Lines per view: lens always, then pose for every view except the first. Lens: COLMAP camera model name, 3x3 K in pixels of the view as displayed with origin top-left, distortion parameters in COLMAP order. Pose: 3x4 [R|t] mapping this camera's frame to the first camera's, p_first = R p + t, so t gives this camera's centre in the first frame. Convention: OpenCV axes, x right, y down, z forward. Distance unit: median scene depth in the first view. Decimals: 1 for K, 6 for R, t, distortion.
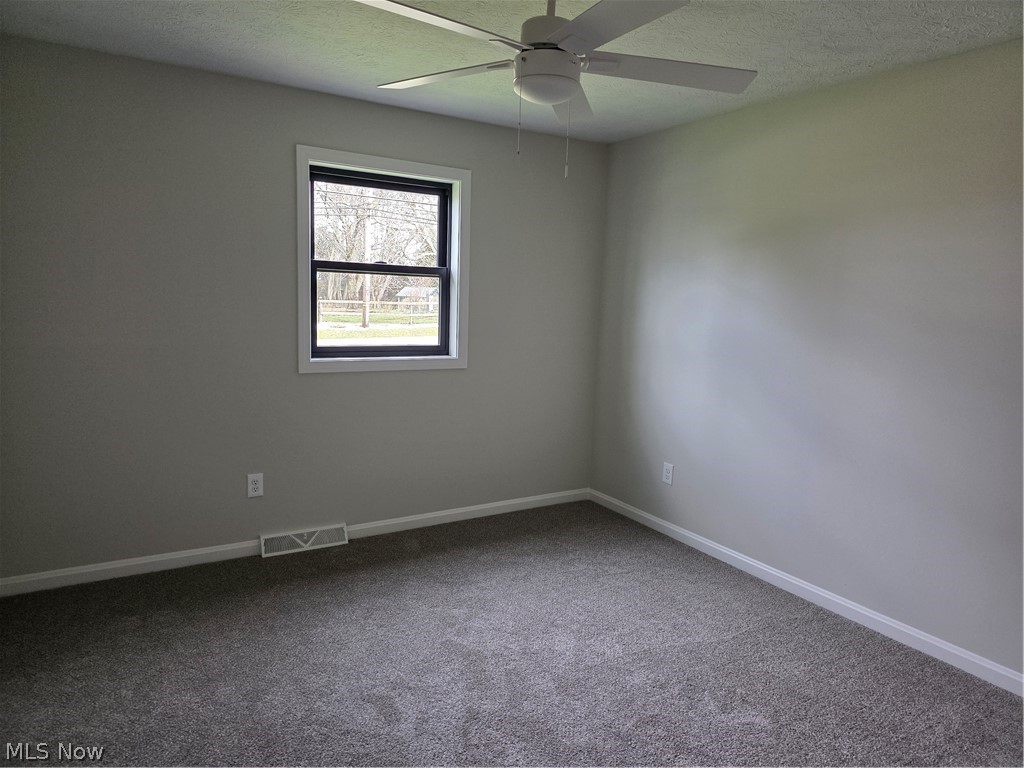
lens RADIAL K [[690.4, 0, 495.3], [0, 690.4, 381.9], [0, 0, 1]] dist [0.001167, -0.000435]
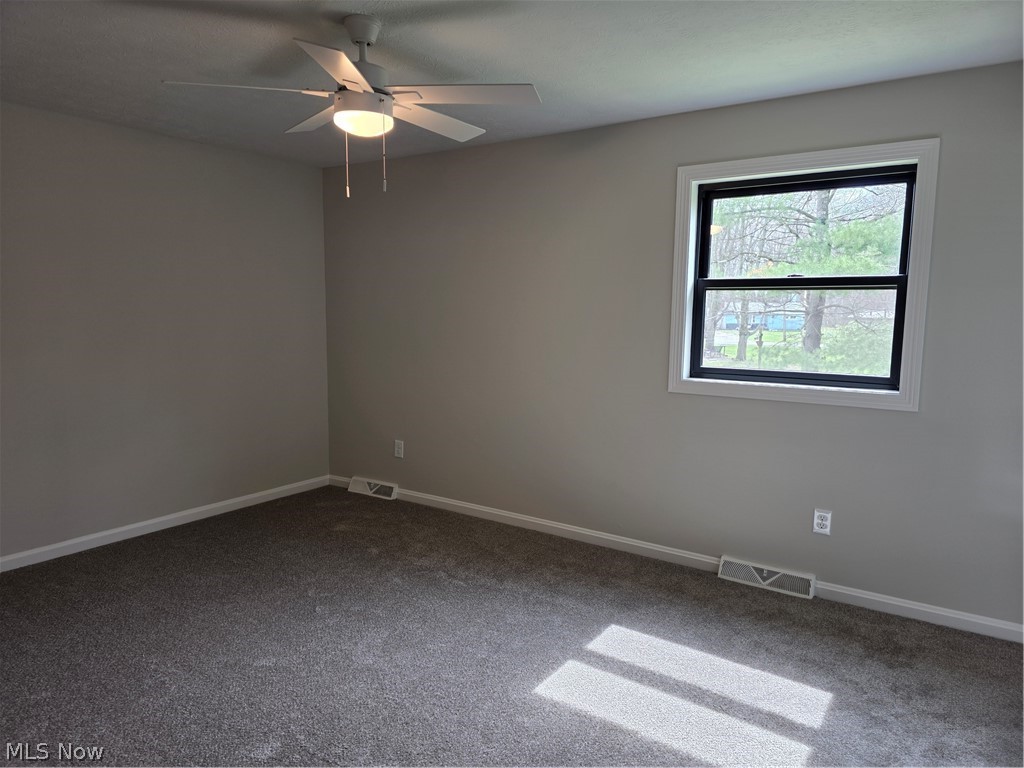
lens RADIAL K [[683.3, 0, 488.2], [0, 683.3, 387.3], [0, 0, 1]] dist [0.000436, -0.000687]
pose [[0.356026, 0.073813, -0.931556, 0.466554], [-0.111676, 0.993092, 0.036008, -0.019763], [0.927779, 0.091212, 0.361810, 0.312839]]
